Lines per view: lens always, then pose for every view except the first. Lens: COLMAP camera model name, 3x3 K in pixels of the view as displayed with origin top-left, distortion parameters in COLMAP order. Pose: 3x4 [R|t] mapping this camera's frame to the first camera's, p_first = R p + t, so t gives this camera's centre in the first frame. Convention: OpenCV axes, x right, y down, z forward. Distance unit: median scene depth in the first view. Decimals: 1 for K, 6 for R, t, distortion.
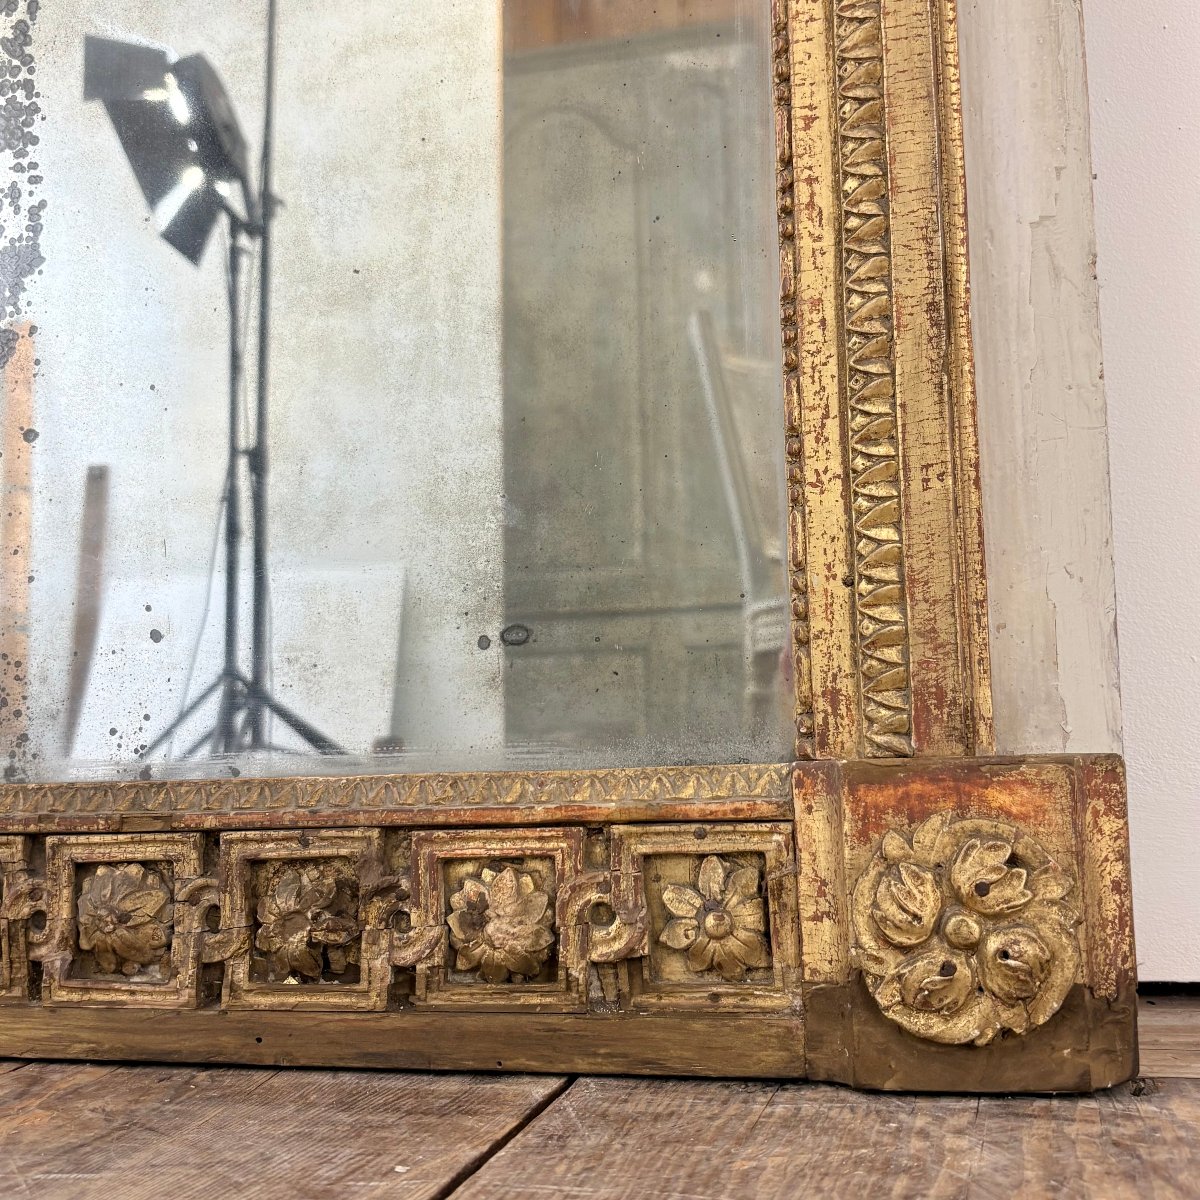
lens RADIAL K [[1565.7, 0, 600.0], [0, 1565.7, 600.0], [0, 0, 1]] dist [0.063993, -0.130257]
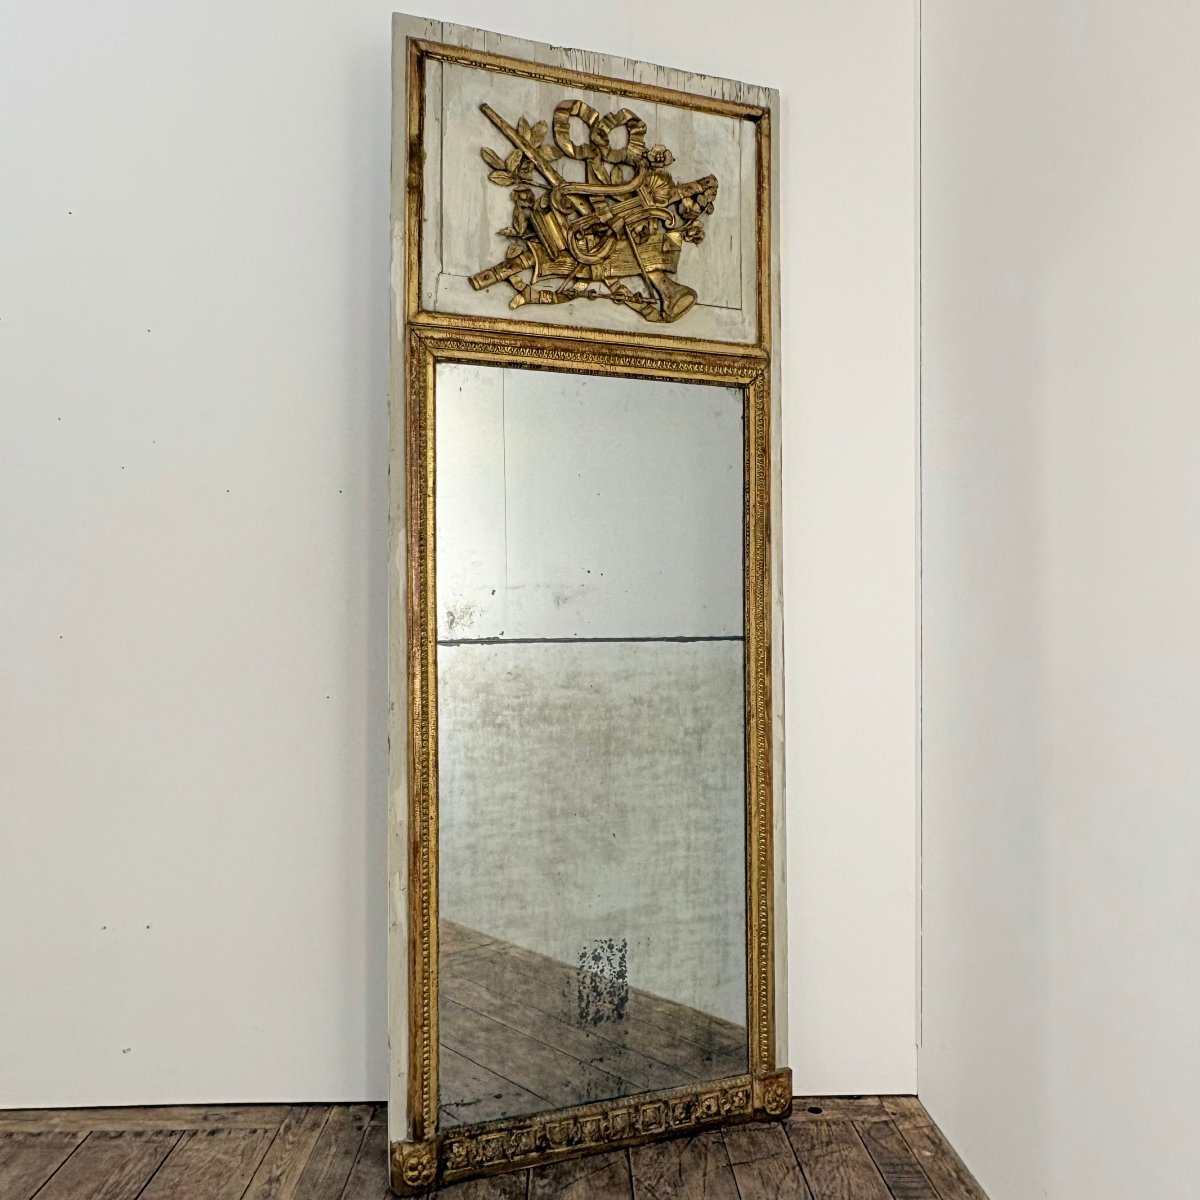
lens RADIAL K [[1021.1, 0, 600.0], [0, 1021.1, 600.0], [0, 0, 1]] dist [-0.002371, -0.002498]
pose [[0.814410, 0.034341, 0.579273, -2.851885], [-0.069652, 0.996815, 0.038830, -1.946641], [-0.576094, -0.071971, 0.814208, -1.947426]]
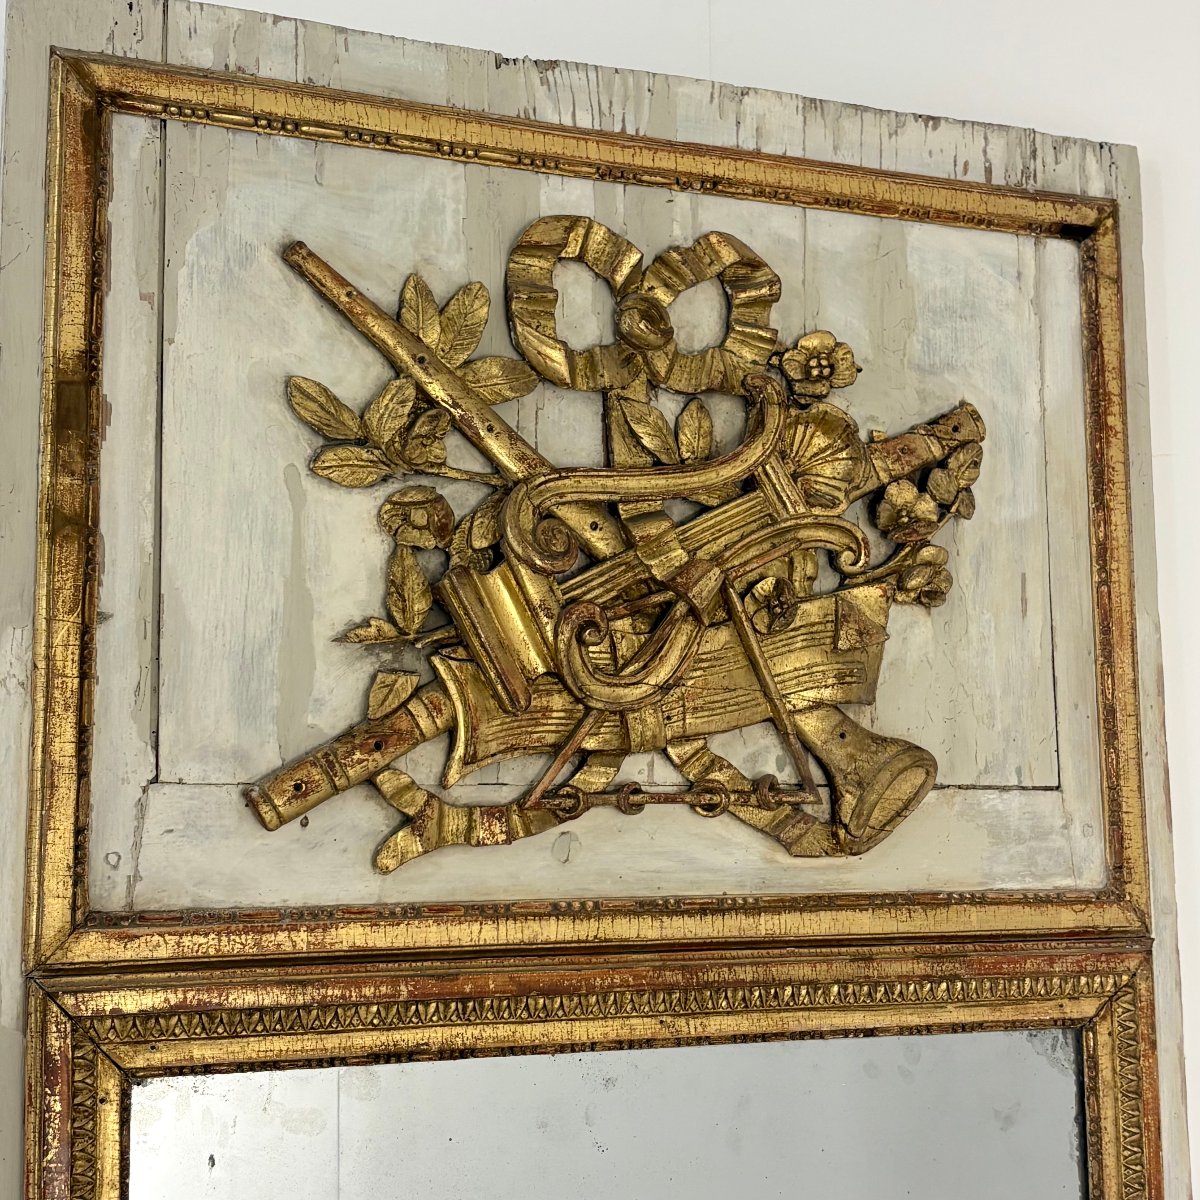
lens RADIAL K [[1984.1, 0, 600.0], [0, 1984.1, 600.0], [0, 0, 1]] dist [0.211753, -0.810393]
pose [[0.787945, 0.095365, 0.608316, -2.194318], [-0.059642, 0.995109, -0.078748, -3.027263], [-0.612851, 0.025768, 0.789778, -0.571409]]
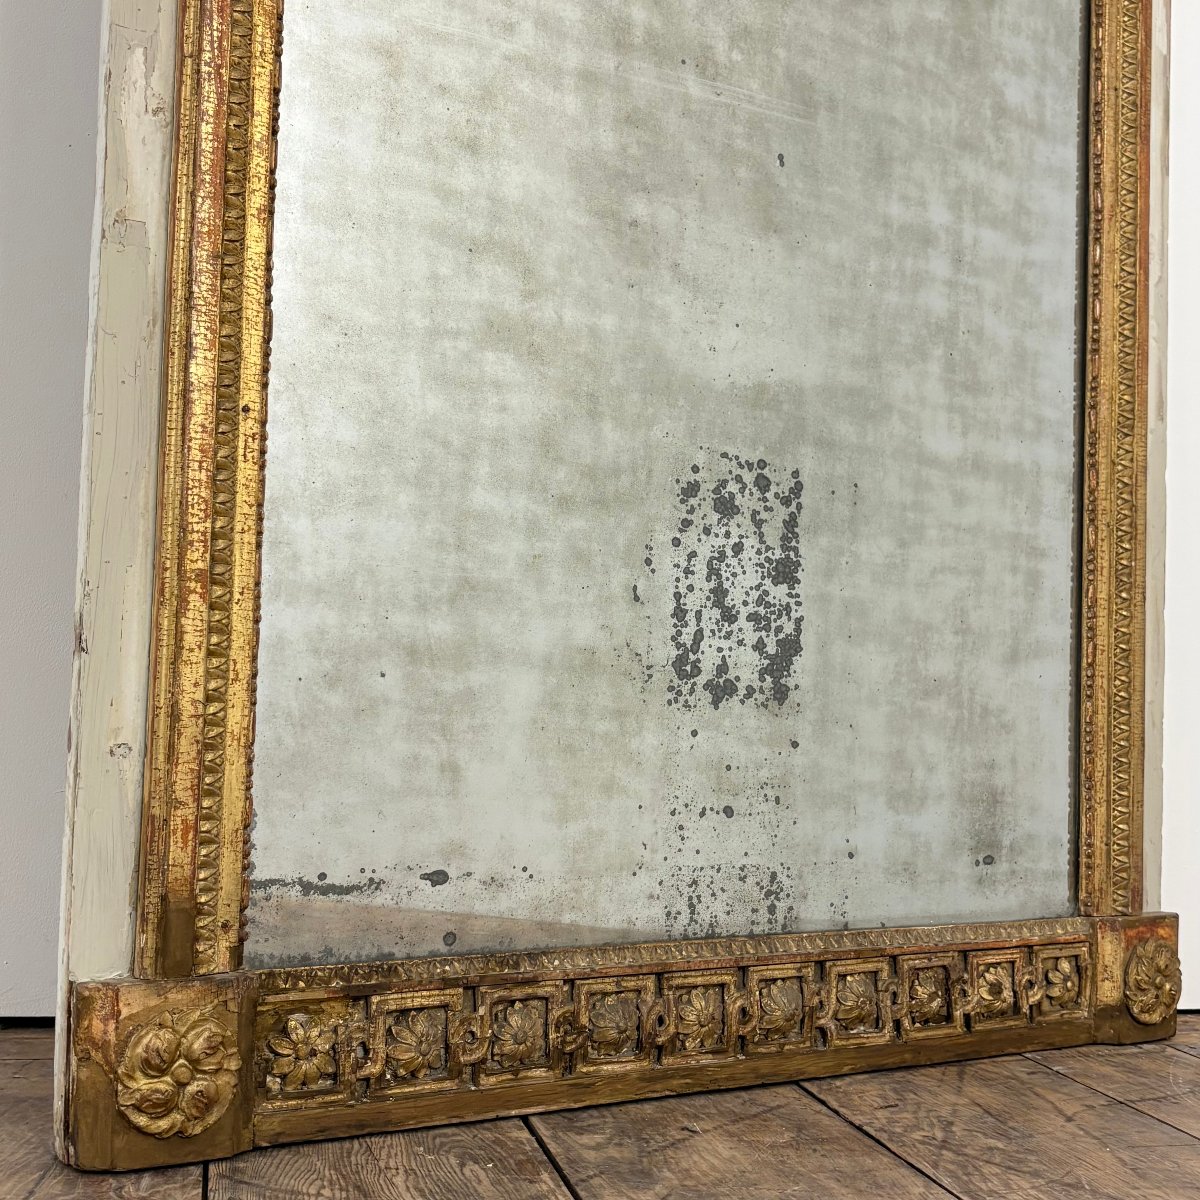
lens RADIAL K [[1582.3, 0, 619.9], [0, 1582.3, 635.4], [0, 0, 1]] dist [0.197778, -0.749829]
pose [[0.676347, 0.084401, 0.731732, -2.101979], [-0.115939, 0.993229, -0.007399, -0.216824], [-0.727402, -0.079831, 0.681552, -0.132625]]
